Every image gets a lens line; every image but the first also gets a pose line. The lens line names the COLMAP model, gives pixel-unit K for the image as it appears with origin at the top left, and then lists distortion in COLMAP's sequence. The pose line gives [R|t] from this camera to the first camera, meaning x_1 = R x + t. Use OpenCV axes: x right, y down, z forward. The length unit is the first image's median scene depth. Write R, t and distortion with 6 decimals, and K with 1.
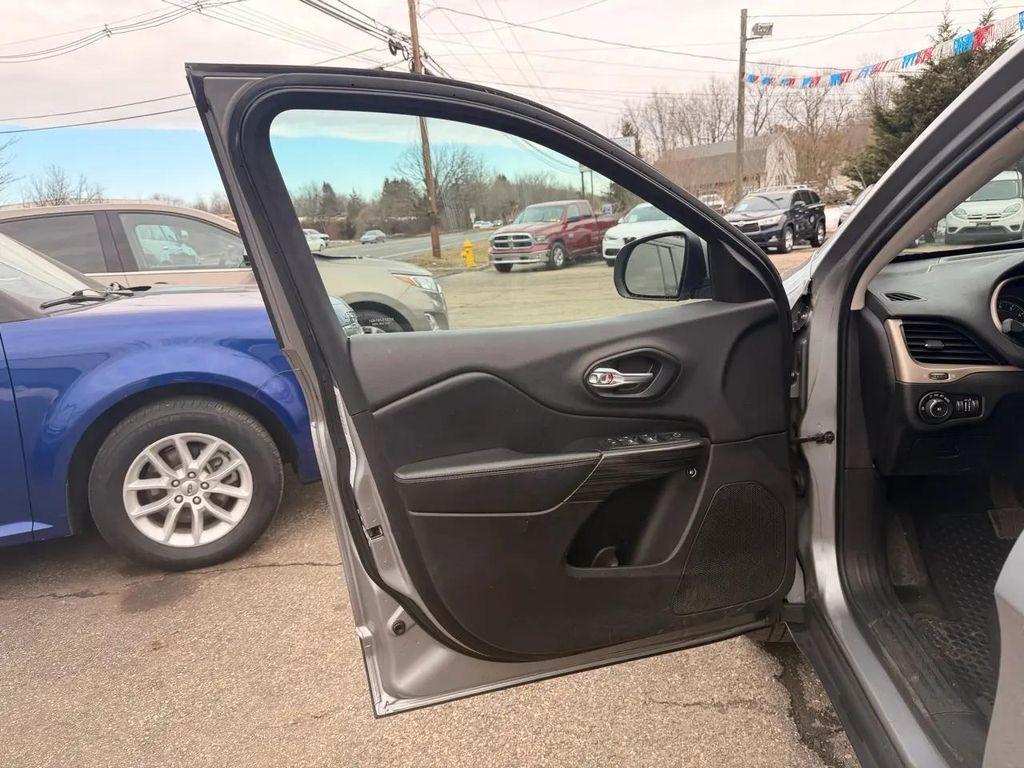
lens RADIAL K [[719.5, 0, 504.6], [0, 719.5, 390.6], [0, 0, 1]] dist [0.023768, -0.030171]
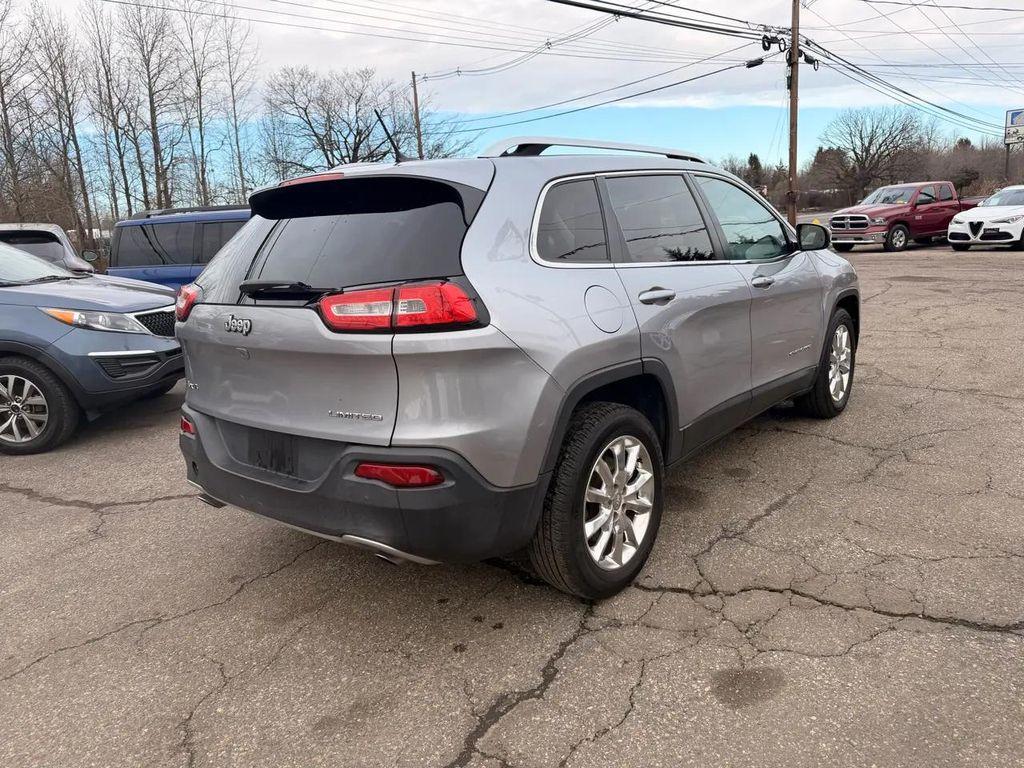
lens RADIAL K [[719.5, 0, 508.8], [0, 719.5, 383.0], [0, 0, 1]] dist [0.023768, -0.030171]
pose [[0.851650, 0.135777, -0.506218, 0.147276], [-0.122140, 0.990683, 0.060233, 0.020199], [0.509680, 0.010532, 0.860299, -0.148848]]
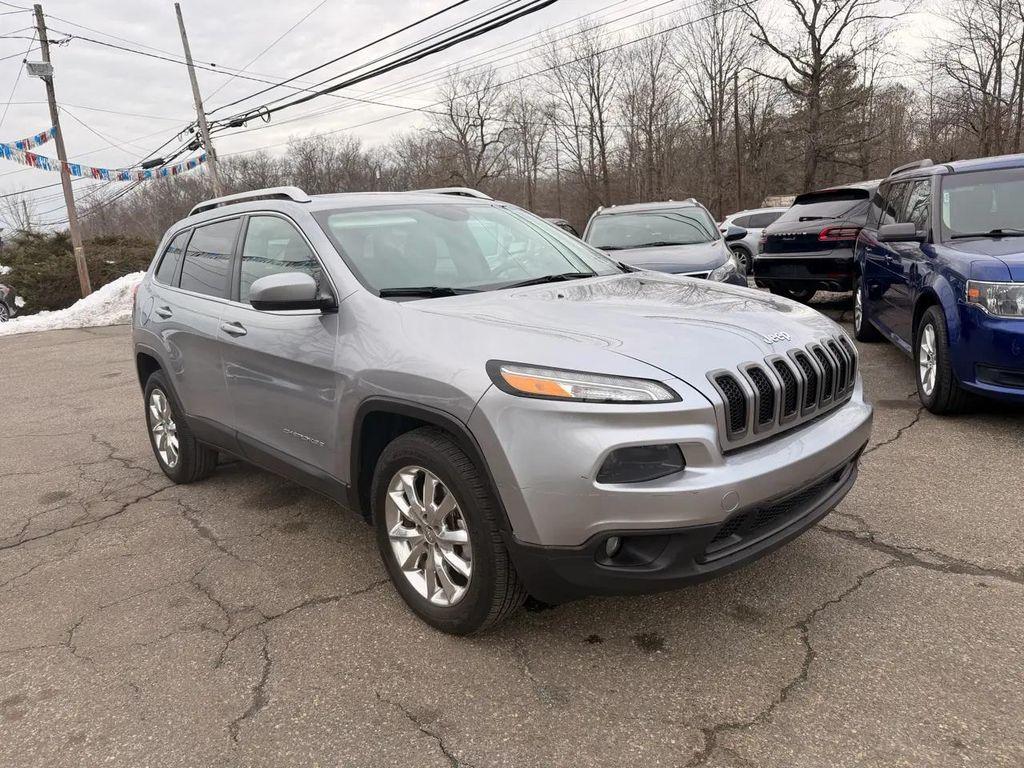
lens RADIAL K [[719.5, 0, 507.5], [0, 719.5, 377.3], [0, 0, 1]] dist [0.023768, -0.030171]
pose [[-0.627549, 0.266595, -0.731512, 0.192122], [-0.052498, 0.922922, 0.381391, -0.055418], [0.776805, 0.277745, -0.565183, 0.169076]]
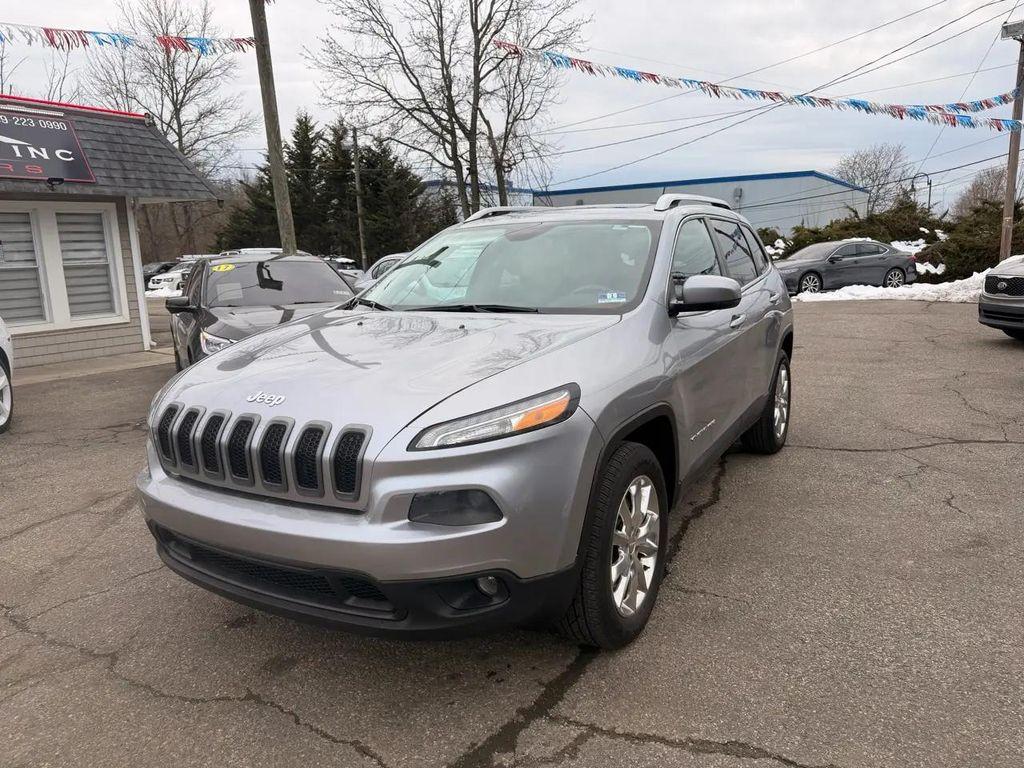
lens RADIAL K [[719.5, 0, 511.2], [0, 719.5, 380.9], [0, 0, 1]] dist [0.023768, -0.030171]
pose [[-0.917831, 0.038995, 0.395052, 0.004897], [0.185257, 0.922226, 0.339381, -0.051937], [-0.351093, 0.384680, -0.853671, 0.213489]]
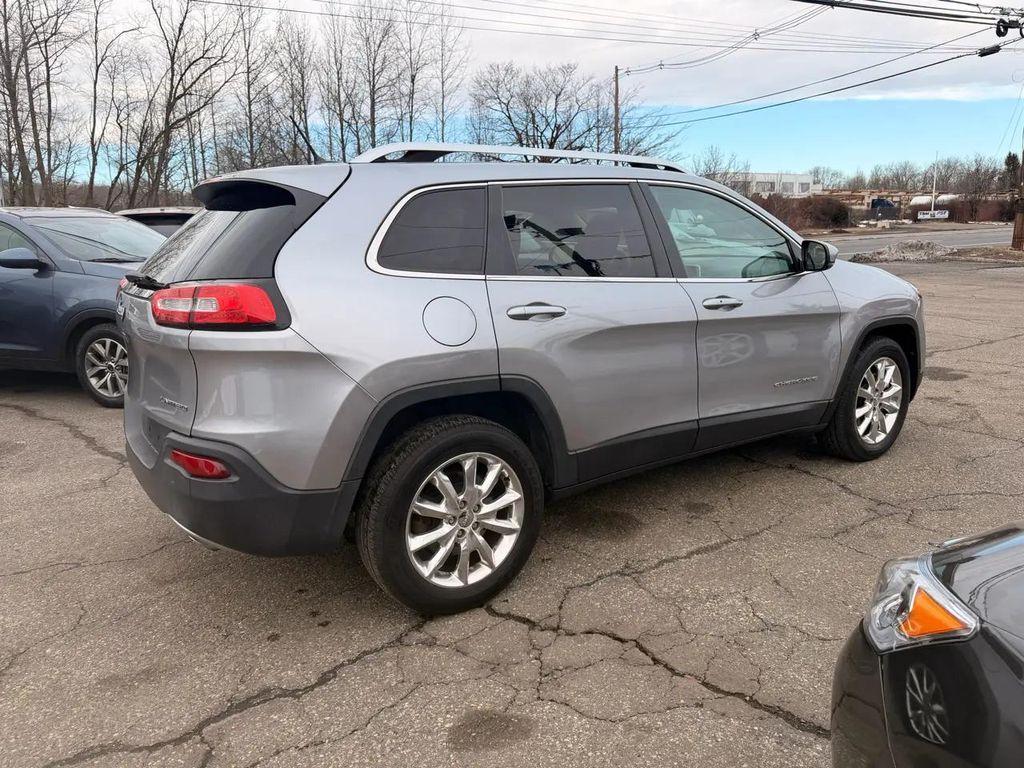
lens RADIAL K [[719.5, 0, 511.7], [0, 719.5, 383.8], [0, 0, 1]] dist [0.023768, -0.030171]
pose [[0.678036, 0.215138, -0.702839, 0.189917], [-0.195363, 0.974560, 0.109842, 0.008299], [0.708591, 0.062832, 0.702817, -0.111966]]
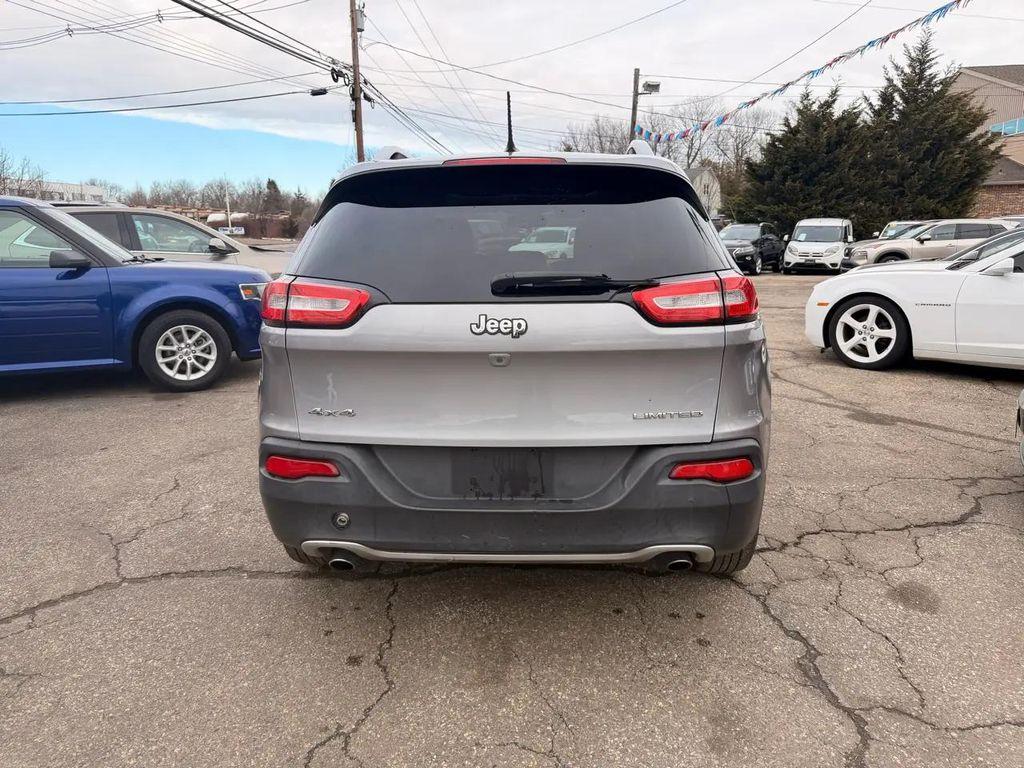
lens RADIAL K [[719.5, 0, 507.8], [0, 719.5, 381.4], [0, 0, 1]] dist [0.023768, -0.030171]
pose [[0.994819, 0.050186, 0.088410, 0.044340], [-0.047799, 0.998438, -0.028915, 0.033337], [-0.089723, 0.024539, 0.995664, -0.166374]]
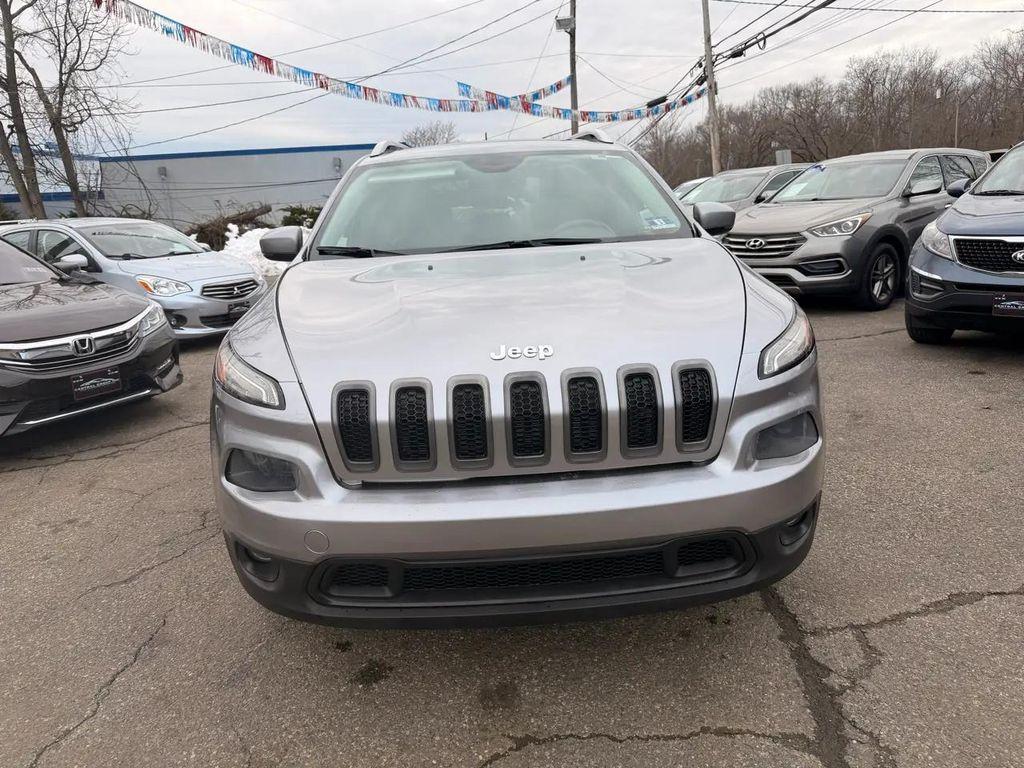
lens RADIAL K [[719.5, 0, 509.0], [0, 719.5, 379.0], [0, 0, 1]] dist [0.023768, -0.030171]
pose [[-0.975162, 0.173648, -0.137497, 0.093748], [0.095207, 0.889123, 0.447656, -0.053725], [0.199986, 0.423446, -0.883572, 0.208628]]
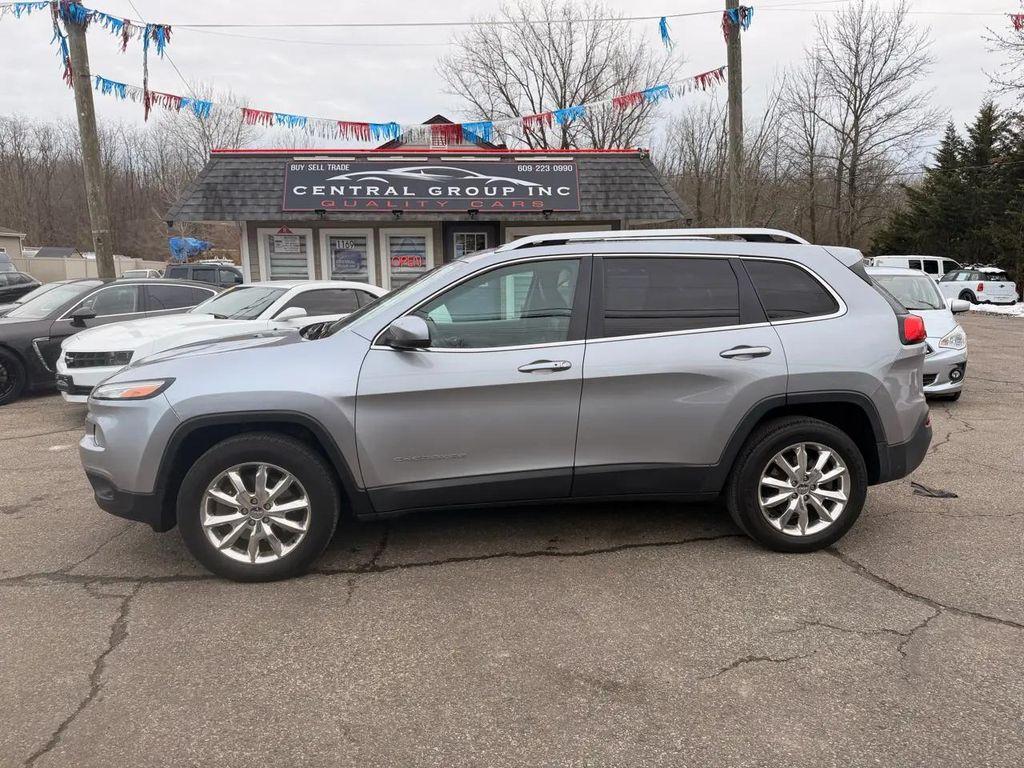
lens RADIAL K [[719.5, 0, 514.8], [0, 719.5, 387.0], [0, 0, 1]] dist [0.023768, -0.030171]
pose [[-0.252132, -0.072299, 0.964988, -0.135507], [0.239597, 0.961491, 0.134639, -0.015511], [-0.937562, 0.265156, -0.225100, 0.085376]]
